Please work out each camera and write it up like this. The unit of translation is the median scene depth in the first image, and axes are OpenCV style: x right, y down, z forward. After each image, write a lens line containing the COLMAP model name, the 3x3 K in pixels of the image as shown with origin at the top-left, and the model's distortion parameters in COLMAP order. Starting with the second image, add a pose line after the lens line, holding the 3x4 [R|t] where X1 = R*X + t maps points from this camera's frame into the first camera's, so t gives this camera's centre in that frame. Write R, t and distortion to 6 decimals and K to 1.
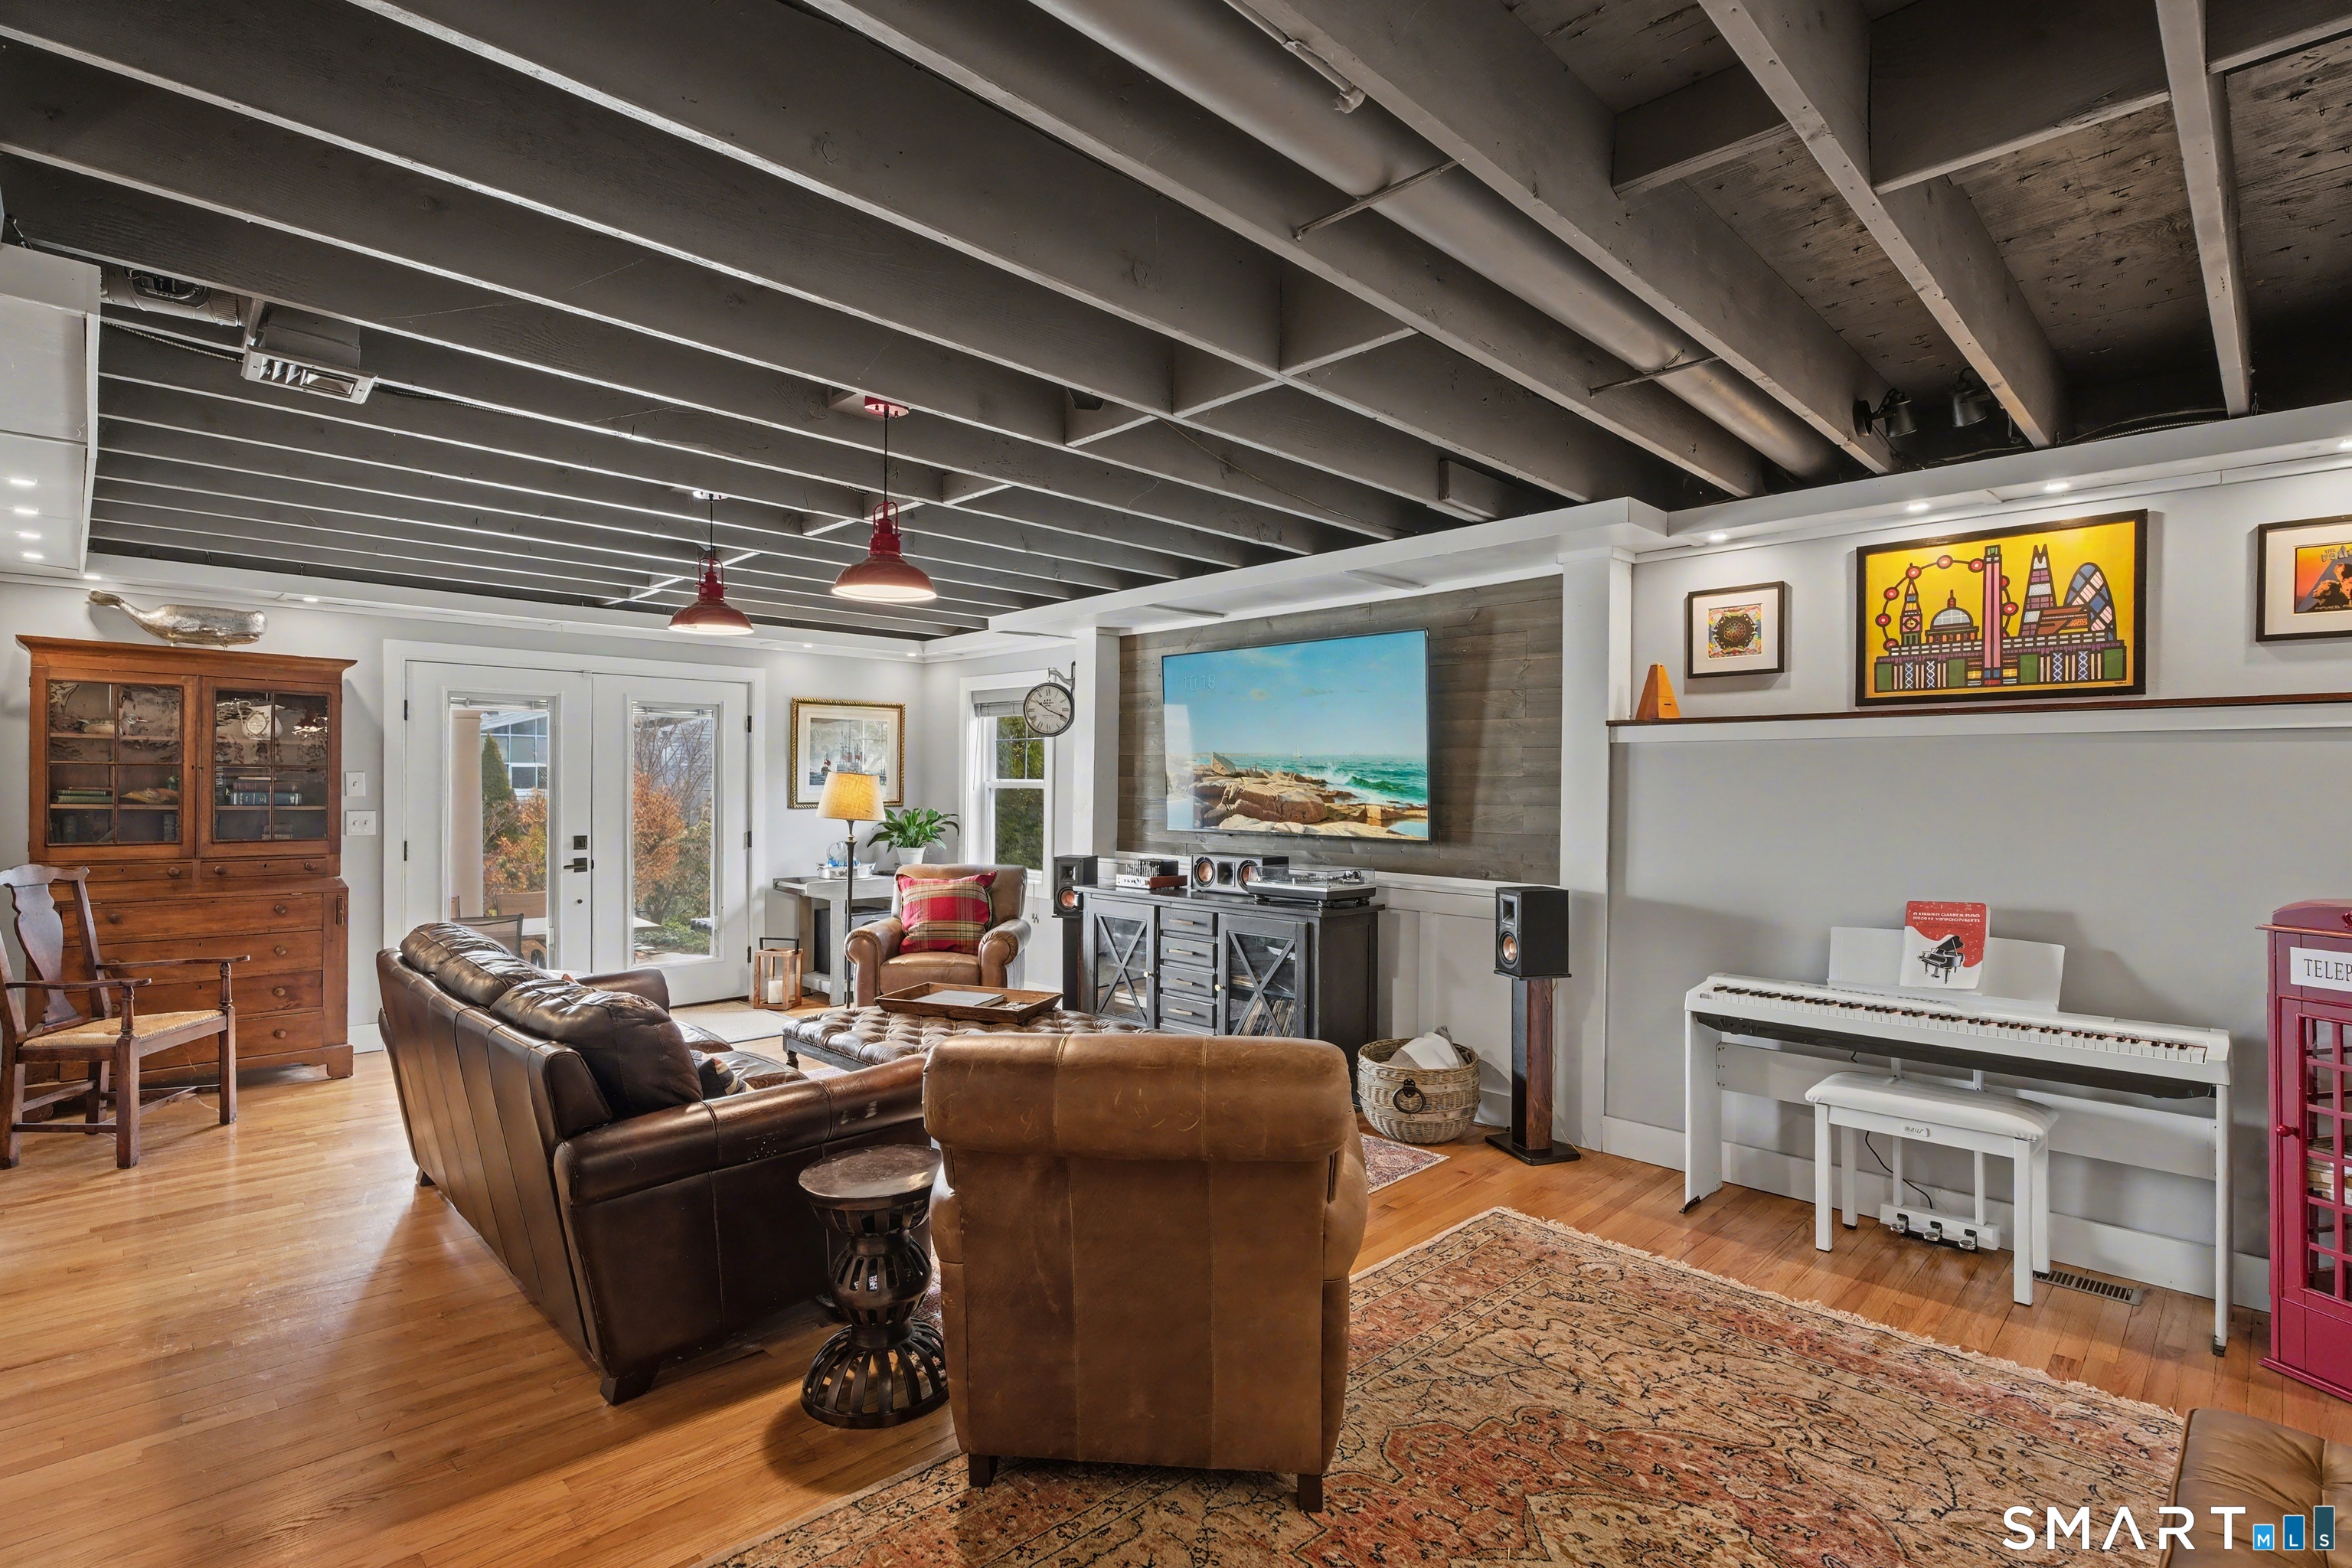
lens RADIAL K [[1096.3, 0, 1178.3], [0, 1096.3, 784.1], [0, 0, 1]] dist [-0.008326, -0.000058]
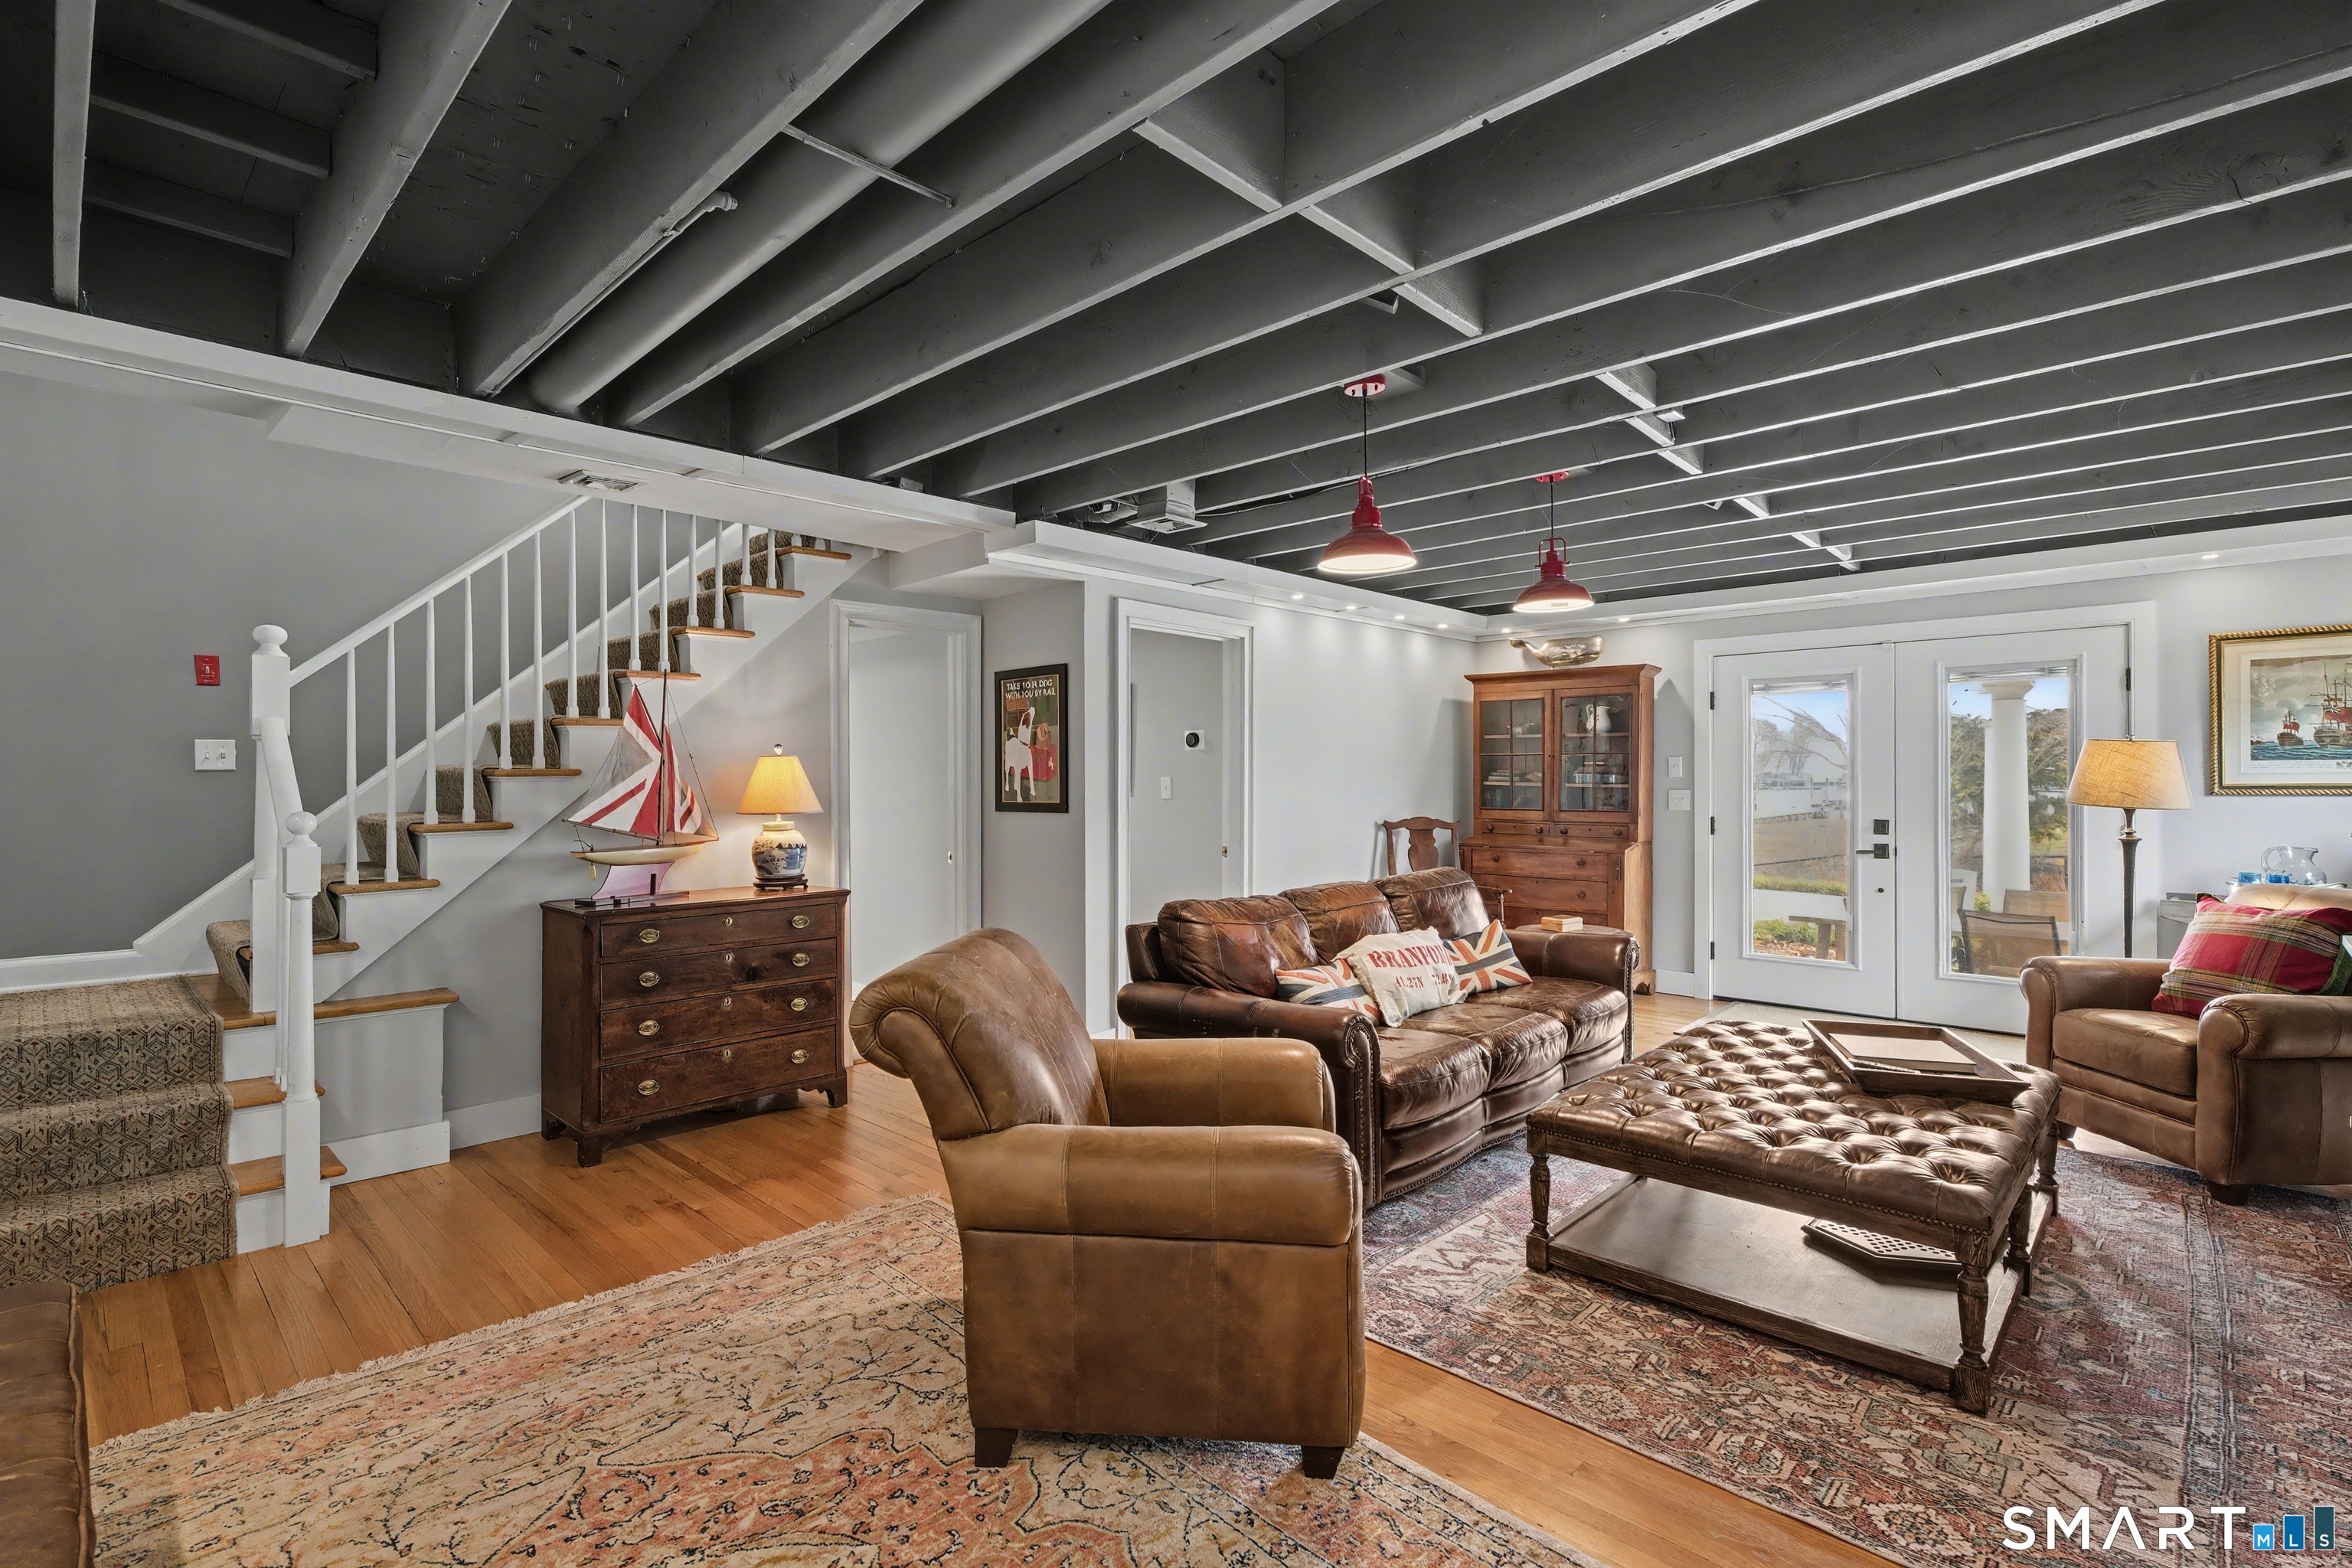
lens RADIAL K [[1096.3, 0, 1178.0], [0, 1096.3, 783.3], [0, 0, 1]] dist [-0.008326, -0.000058]
pose [[0.011918, -0.000821, -0.999929, 0.398030], [0.003993, 0.999992, -0.000773, 0.015643], [0.999921, -0.003984, 0.011921, 0.417939]]
